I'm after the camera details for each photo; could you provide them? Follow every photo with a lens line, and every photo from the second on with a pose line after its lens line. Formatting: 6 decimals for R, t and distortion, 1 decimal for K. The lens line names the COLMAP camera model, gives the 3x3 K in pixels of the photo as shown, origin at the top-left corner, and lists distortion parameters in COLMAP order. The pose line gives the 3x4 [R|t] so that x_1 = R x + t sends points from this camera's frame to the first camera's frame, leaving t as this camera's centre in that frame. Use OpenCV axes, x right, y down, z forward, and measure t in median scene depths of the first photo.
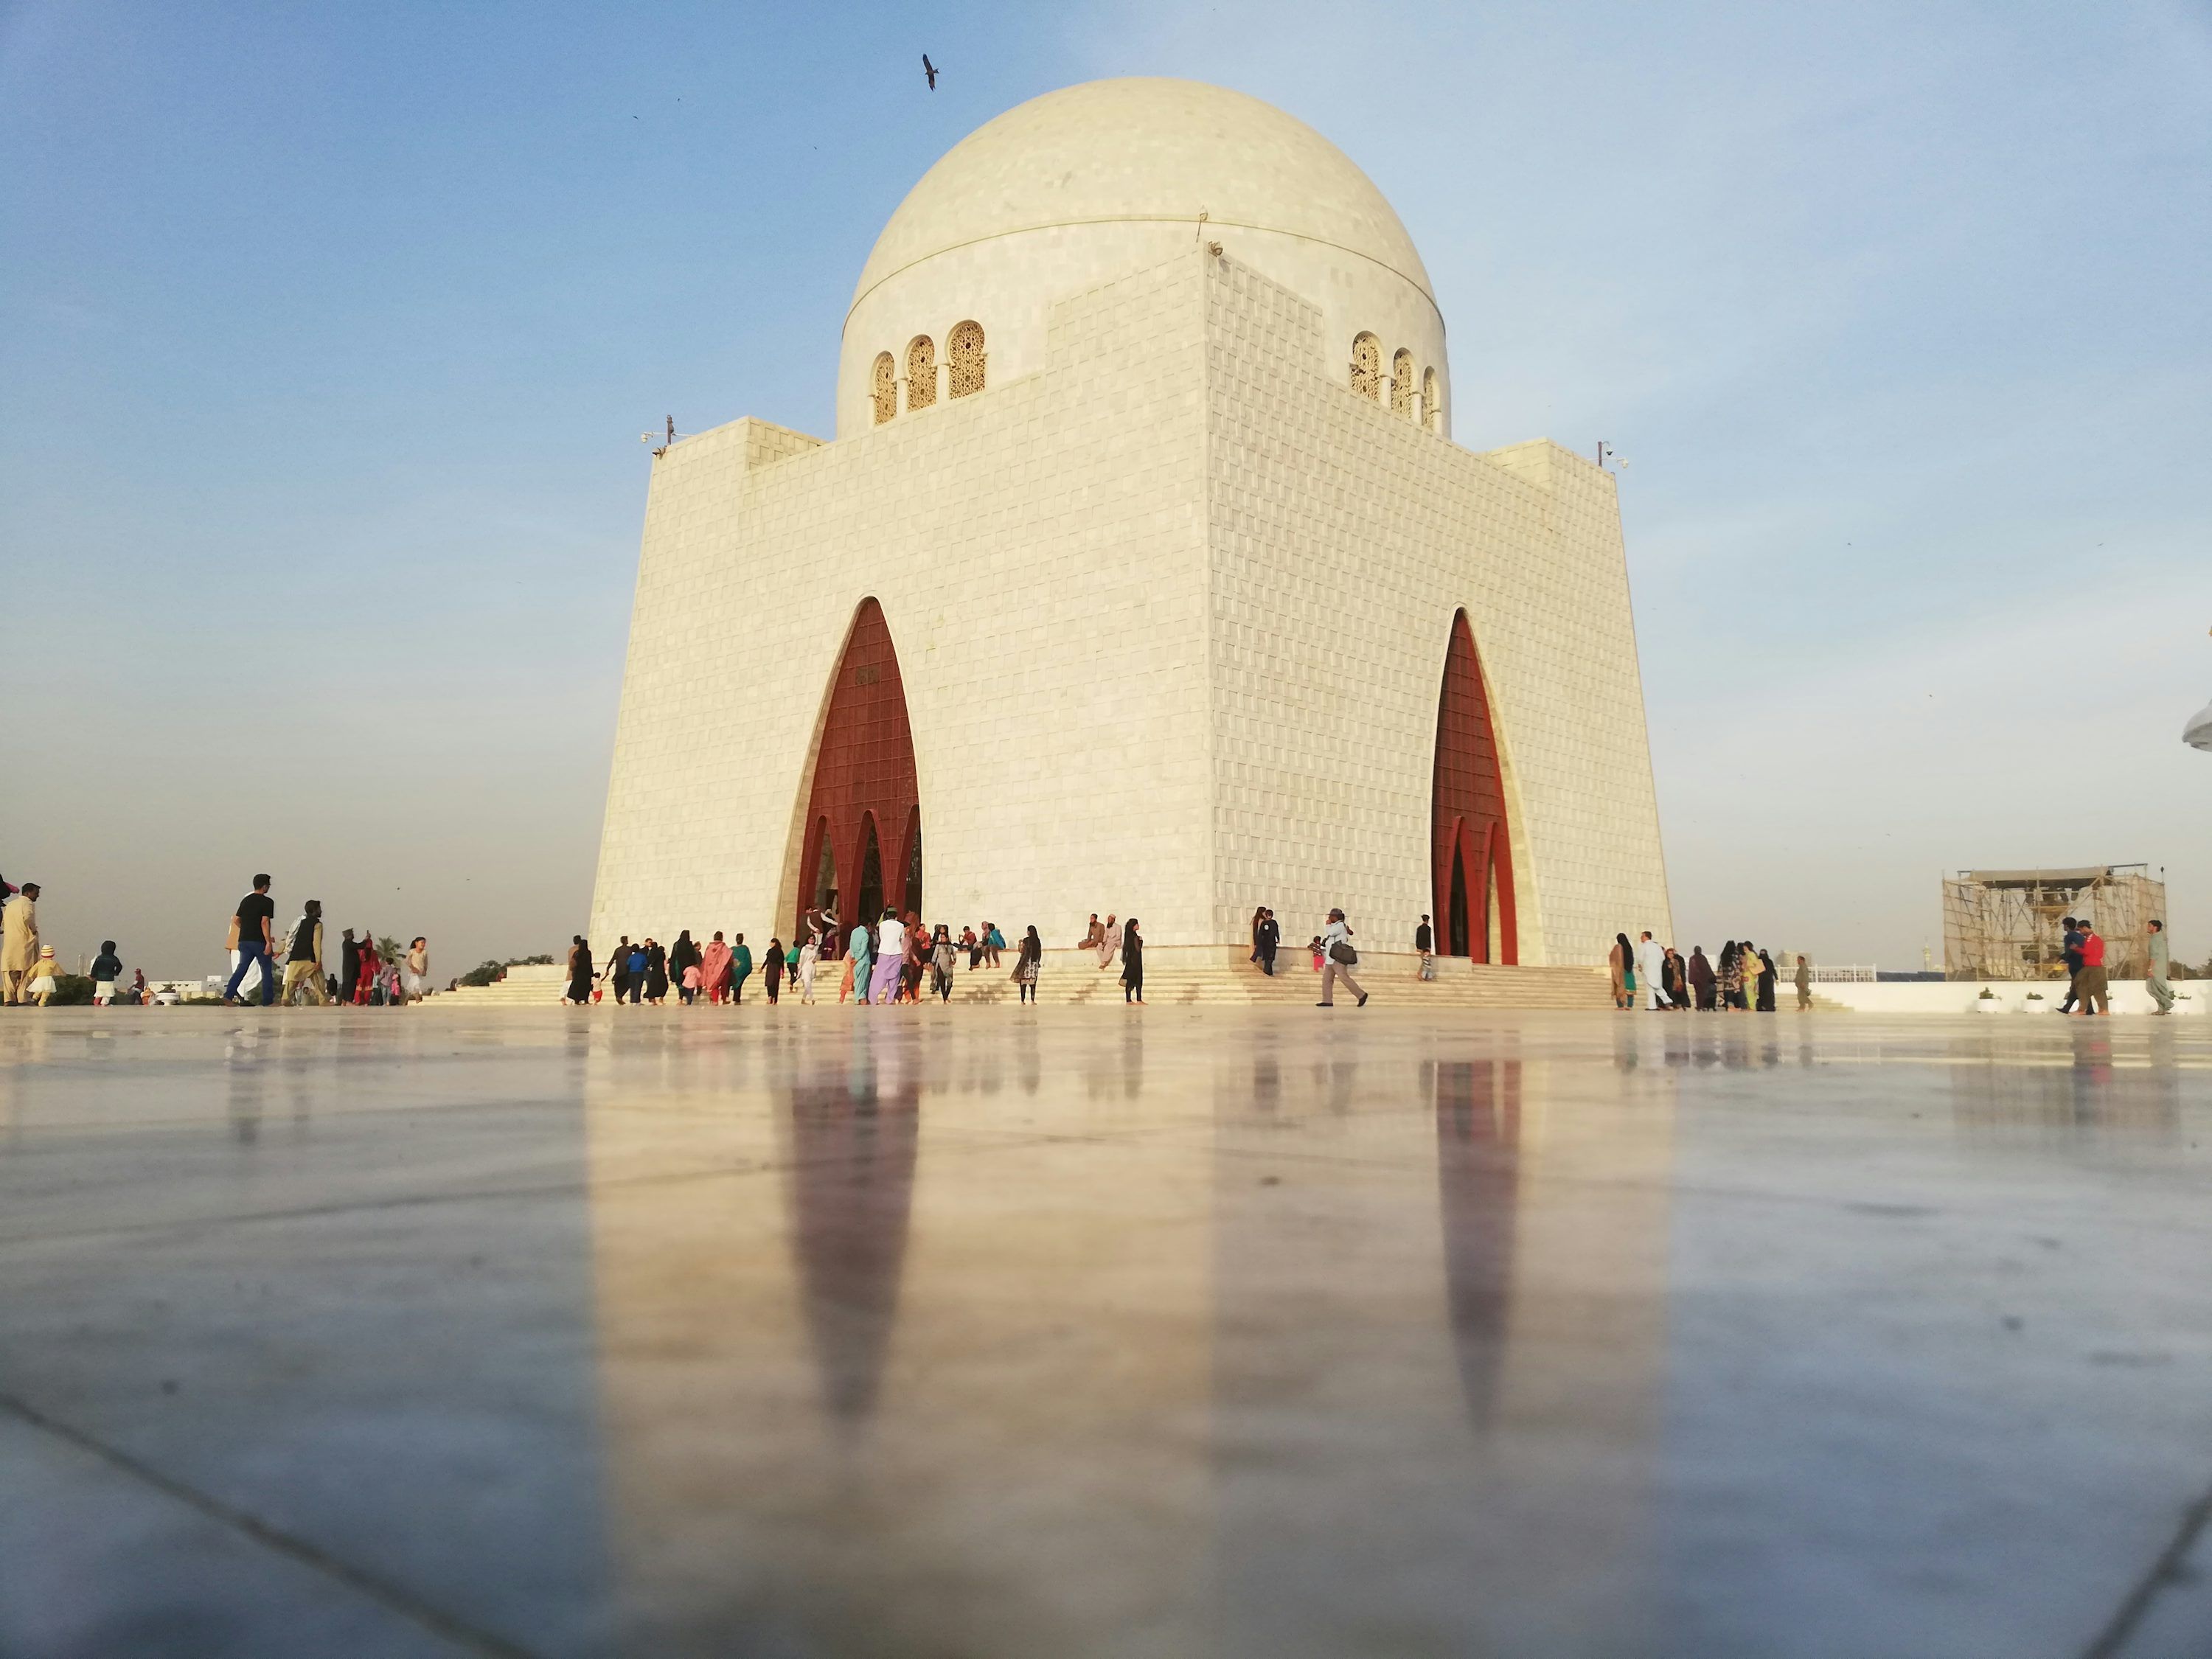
lens RADIAL K [[1629.2, 0, 1106.0], [0, 1629.2, 829.5], [0, 0, 1]] dist [0.146582, -0.395536]
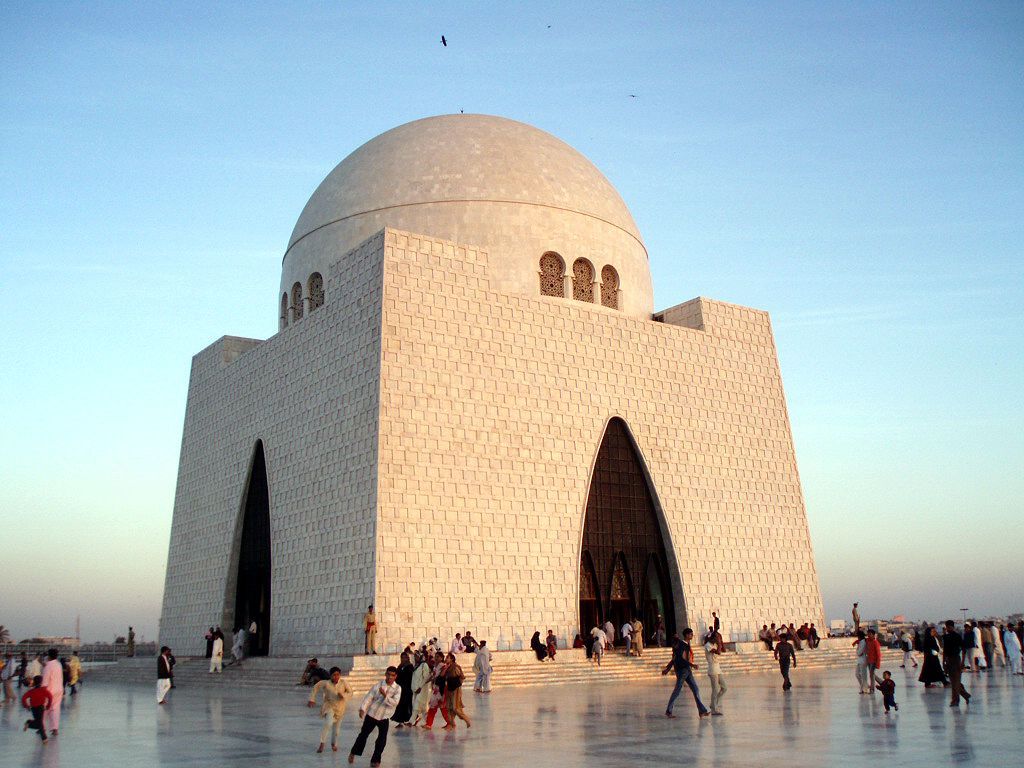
lens RADIAL K [[1080.2, 0, 474.7], [0, 1080.2, 399.9], [0, 0, 1]] dist [-0.170581, 0.015975]
pose [[0.261939, 0.204616, 0.943144, -1.142439], [-0.081301, 0.978470, -0.189700, 0.050445], [-0.961654, -0.026989, 0.272935, 0.825454]]
